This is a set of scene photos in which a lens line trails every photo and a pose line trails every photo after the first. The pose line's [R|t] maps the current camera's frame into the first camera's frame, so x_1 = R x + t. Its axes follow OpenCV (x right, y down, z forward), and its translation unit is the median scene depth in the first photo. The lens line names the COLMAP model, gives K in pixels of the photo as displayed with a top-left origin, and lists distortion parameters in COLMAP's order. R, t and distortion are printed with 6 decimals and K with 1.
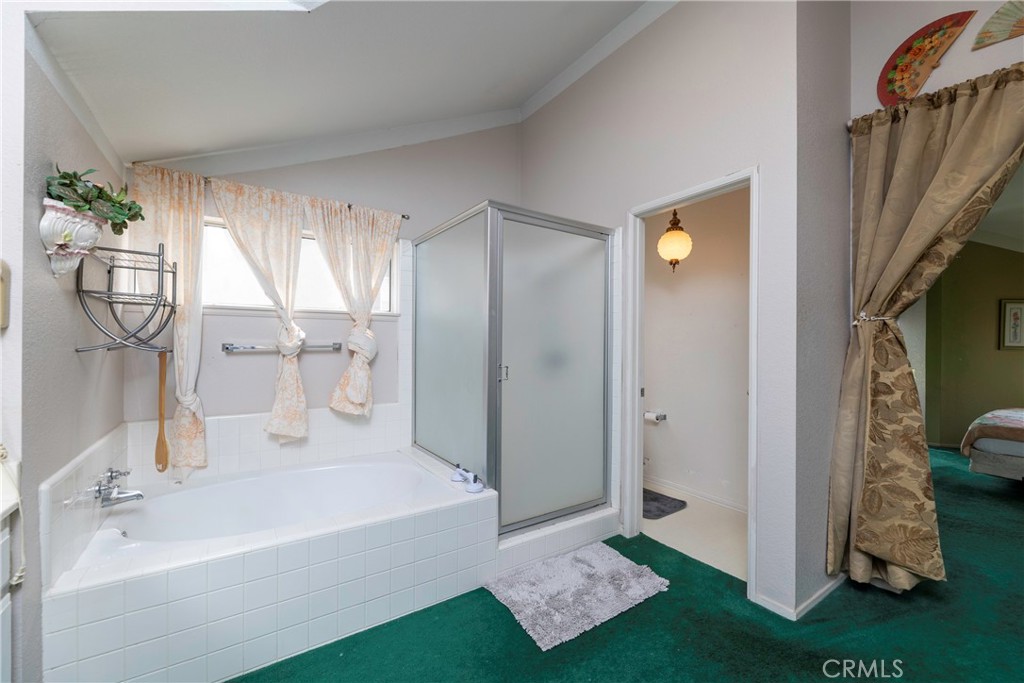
lens RADIAL K [[407.9, 0, 515.9], [0, 407.9, 342.6], [0, 0, 1]] dist [-0.000675, -0.000381]
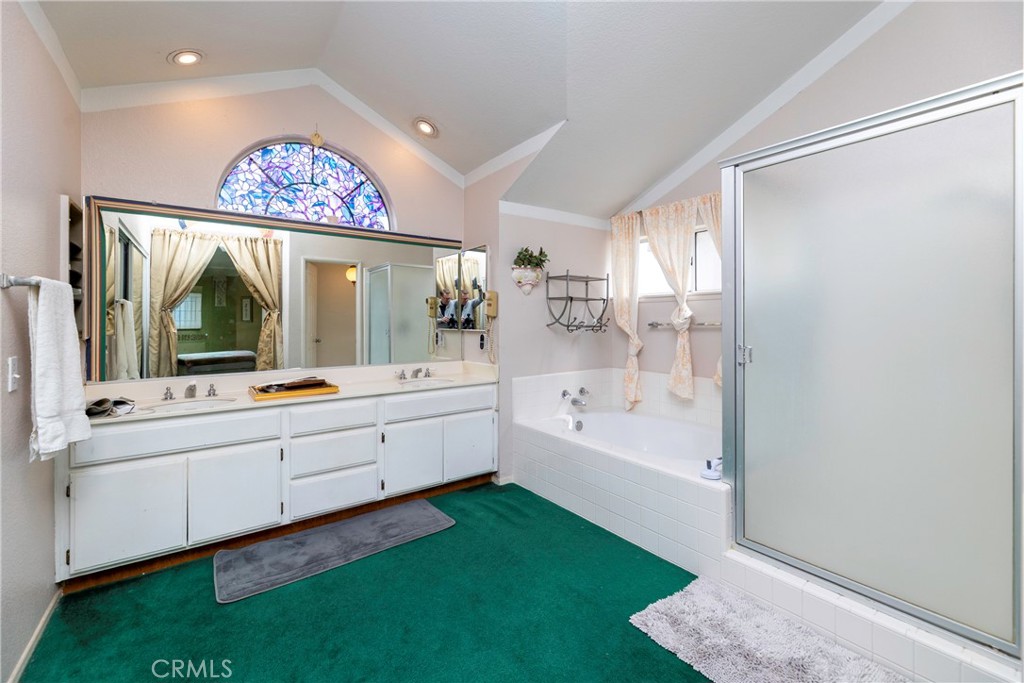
lens RADIAL K [[429.9, 0, 511.3], [0, 429.9, 319.9], [0, 0, 1]] dist [0.000079, -0.000076]
pose [[0.037959, -0.009215, -0.999237, 0.909730], [0.005490, 0.999944, -0.009013, 0.007300], [0.999264, -0.005144, 0.038007, 0.527819]]
